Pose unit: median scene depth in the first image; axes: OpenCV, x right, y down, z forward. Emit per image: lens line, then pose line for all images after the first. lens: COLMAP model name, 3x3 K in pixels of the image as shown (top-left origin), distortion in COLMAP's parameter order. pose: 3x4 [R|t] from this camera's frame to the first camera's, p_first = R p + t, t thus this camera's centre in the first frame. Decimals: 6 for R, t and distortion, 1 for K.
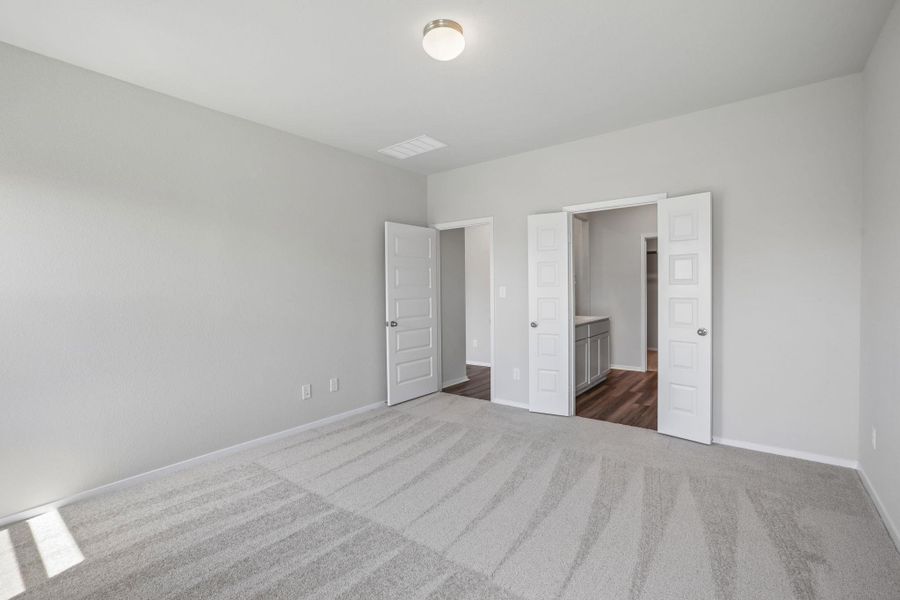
lens RADIAL K [[406.2, 0, 454.0], [0, 406.2, 296.6], [0, 0, 1]] dist [-0.049671, 0.017866]
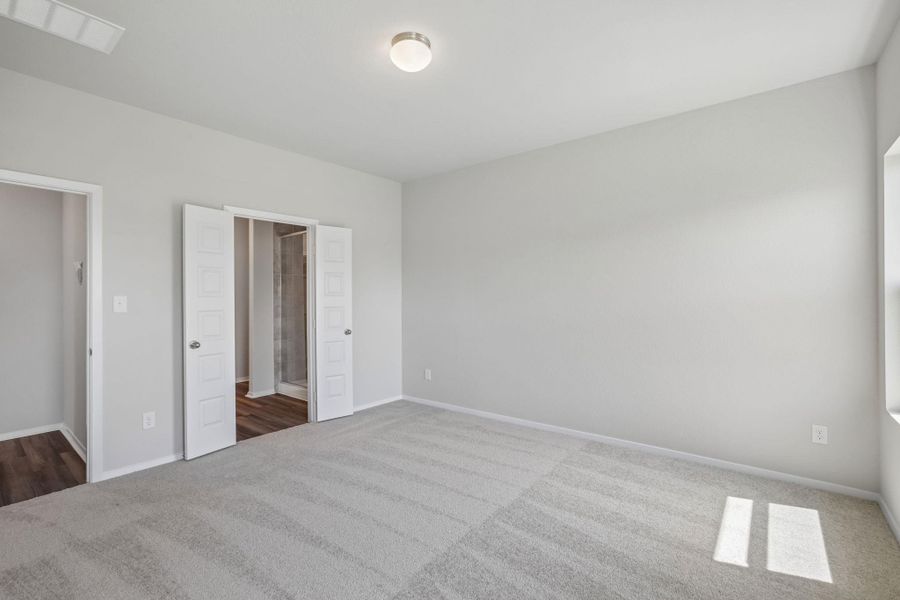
lens RADIAL K [[427.0, 0, 450.3], [0, 427.0, 293.2], [0, 0, 1]] dist [-0.002399, 0.021033]
pose [[0.015306, 0.017768, 0.999725, -0.769048], [0.022669, 0.999579, -0.018112, -0.006518], [-0.999626, 0.022940, 0.014896, 0.604880]]
